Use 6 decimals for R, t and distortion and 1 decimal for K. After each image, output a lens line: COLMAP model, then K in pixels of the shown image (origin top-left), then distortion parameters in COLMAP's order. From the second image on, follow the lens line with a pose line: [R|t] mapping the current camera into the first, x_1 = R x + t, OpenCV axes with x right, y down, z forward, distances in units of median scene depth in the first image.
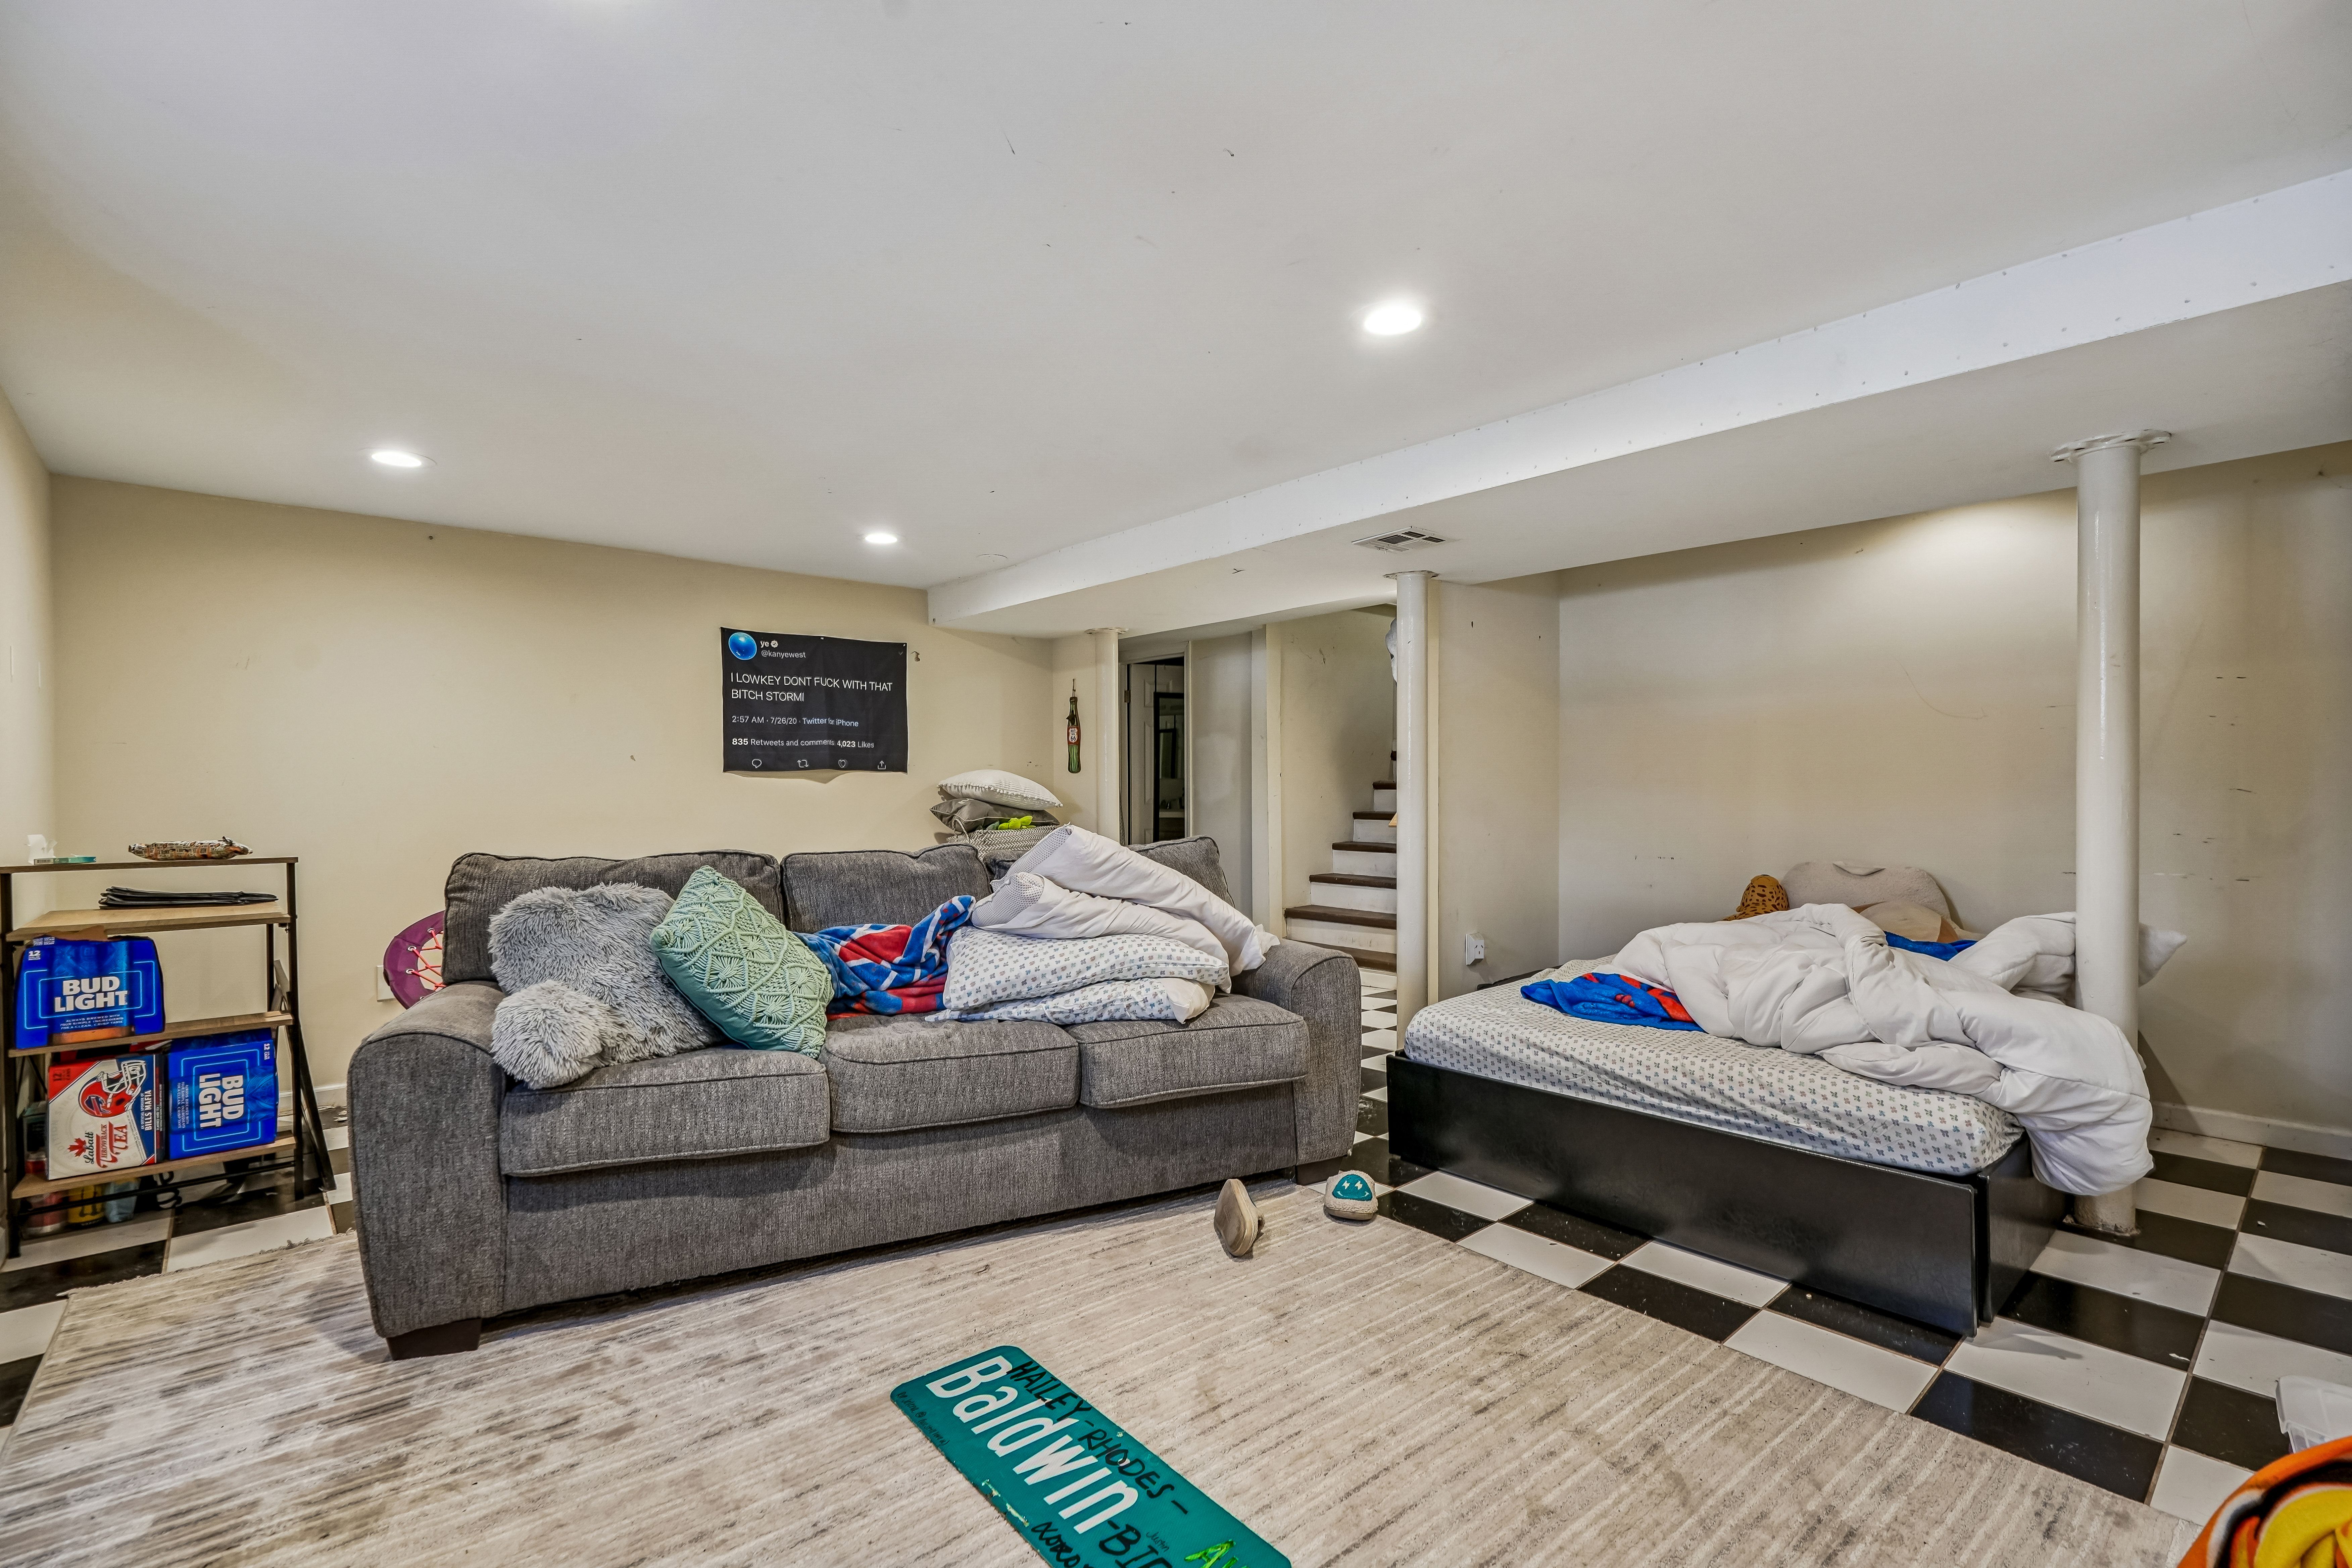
lens RADIAL K [[1082.1, 0, 1179.7], [0, 1082.1, 770.5], [0, 0, 1]] dist [-0.003999, 0.000170]
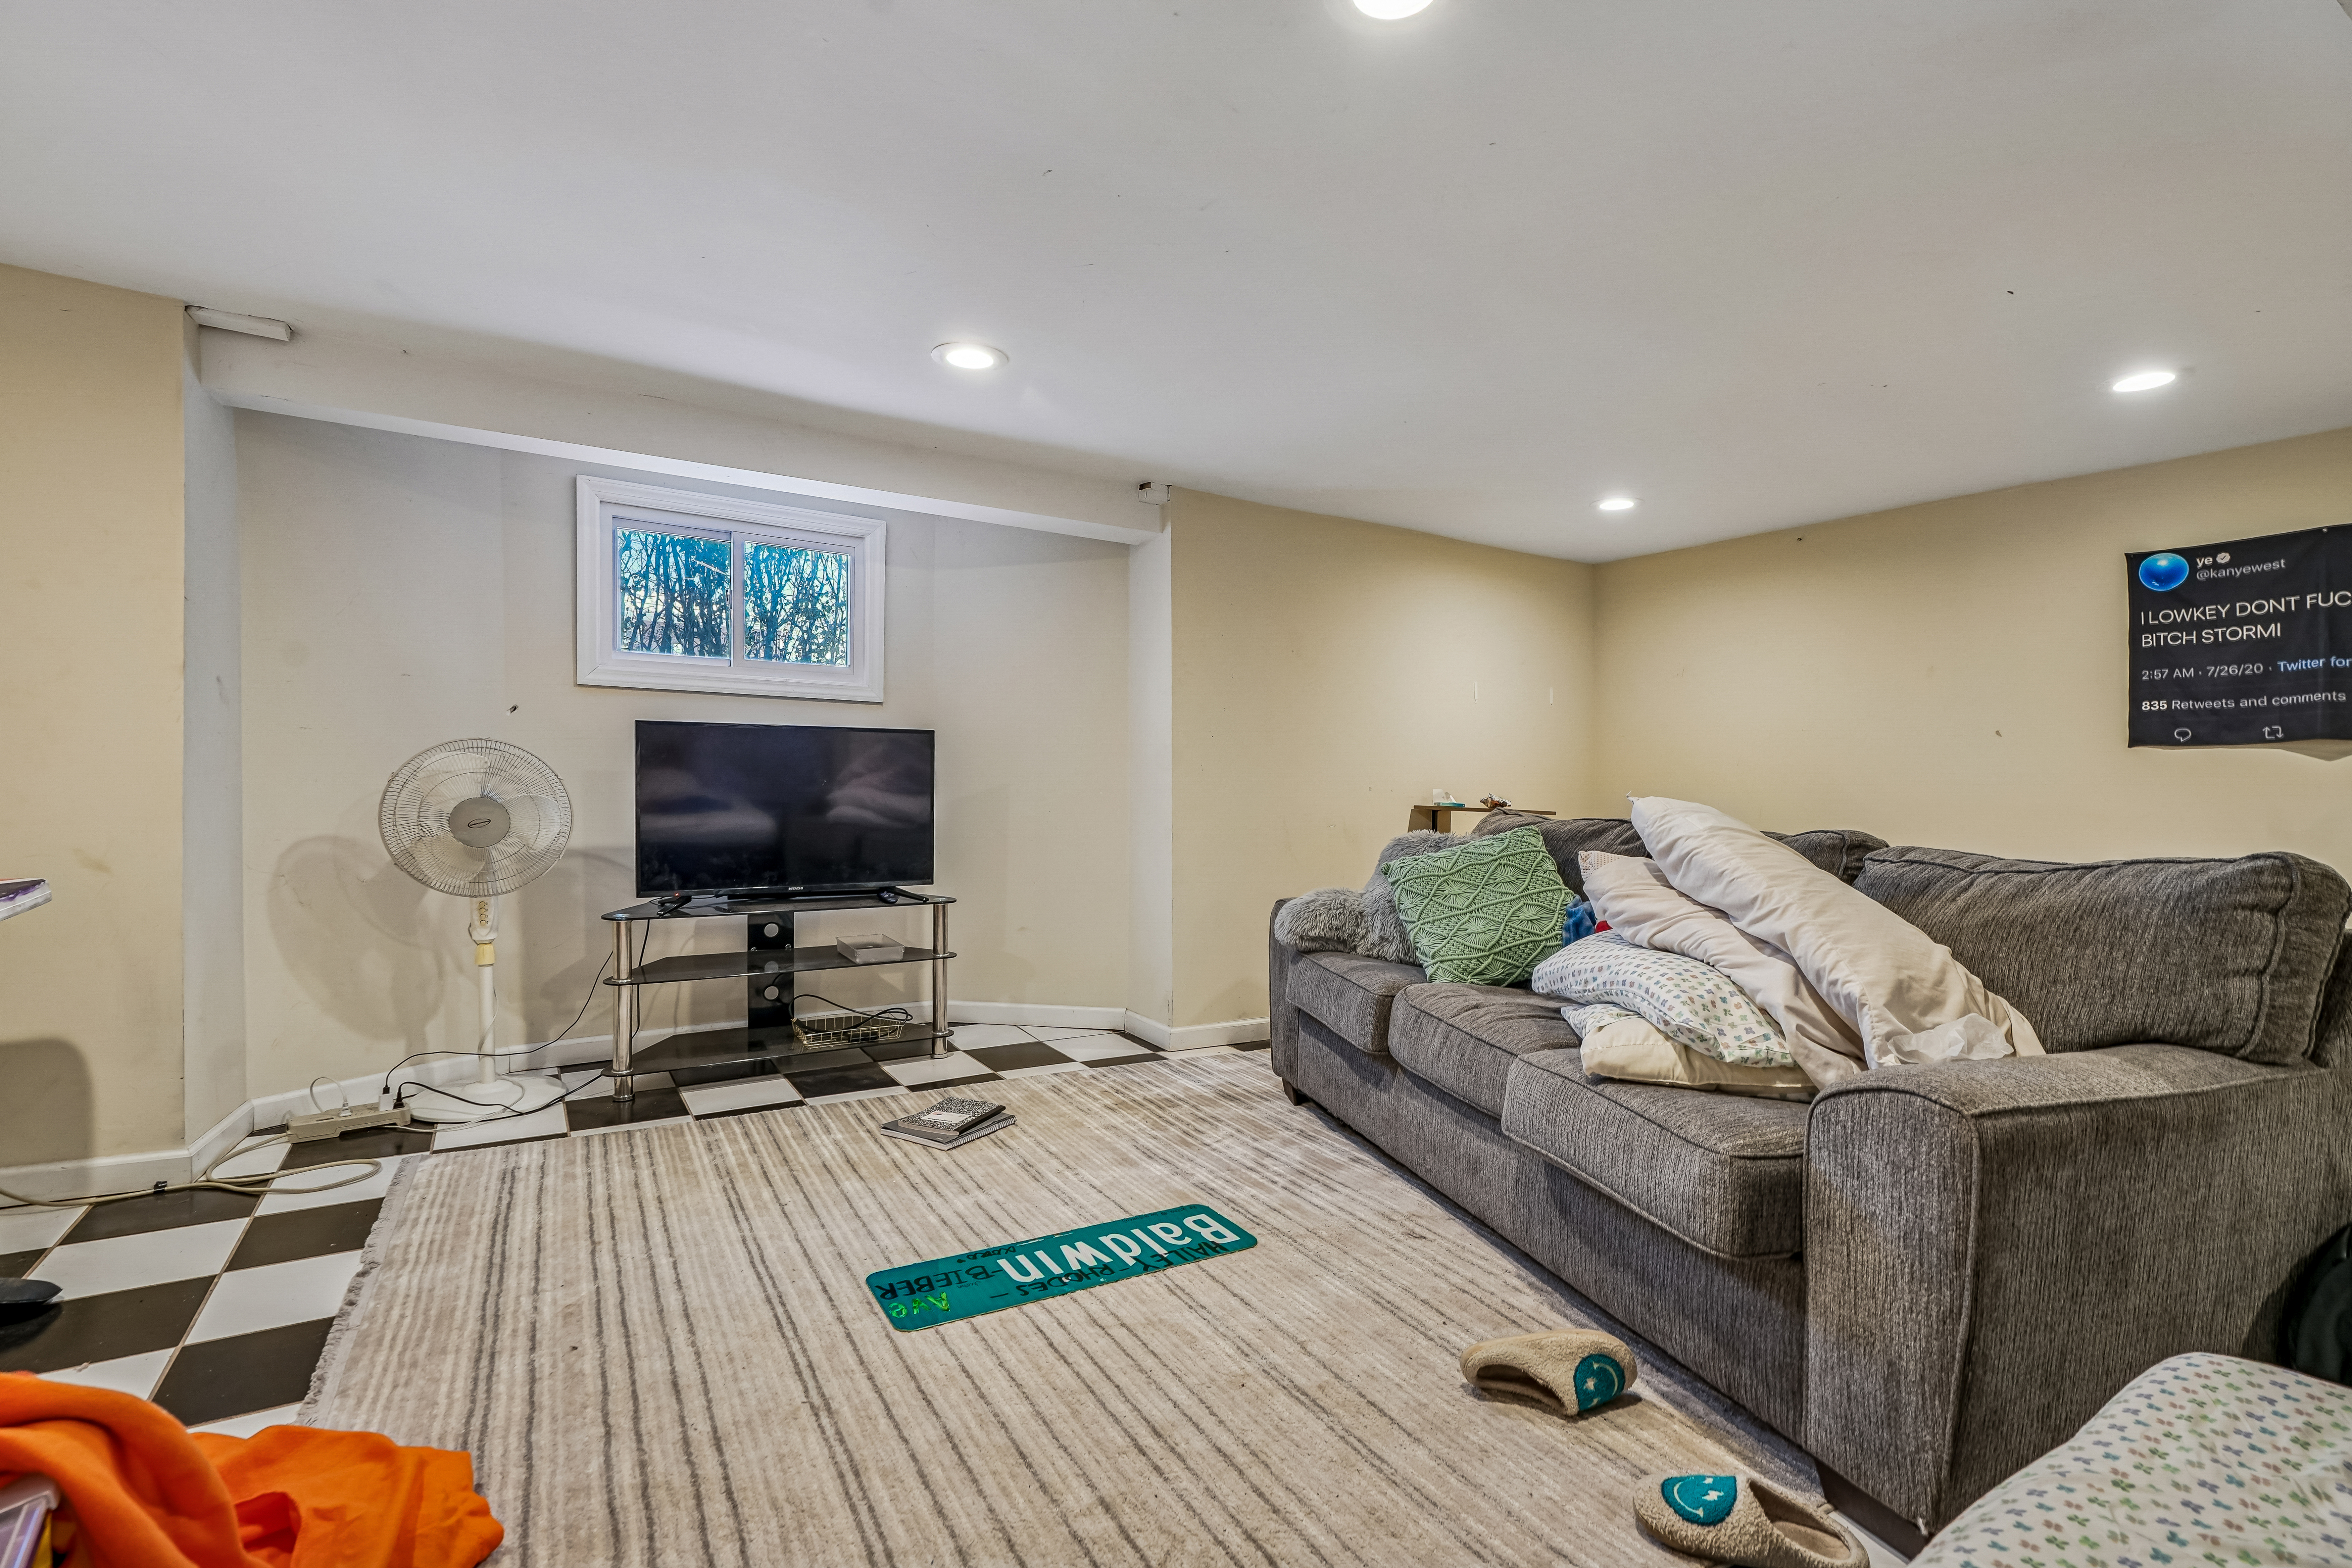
lens RADIAL K [[1082.1, 0, 1186.3], [0, 1082.1, 790.5], [0, 0, 1]] dist [-0.003999, 0.000170]
pose [[-0.163919, 0.011111, -0.986411, 0.953519], [-0.003950, 0.999921, 0.011920, 0.055617], [0.986466, 0.005850, -0.163862, 1.118291]]
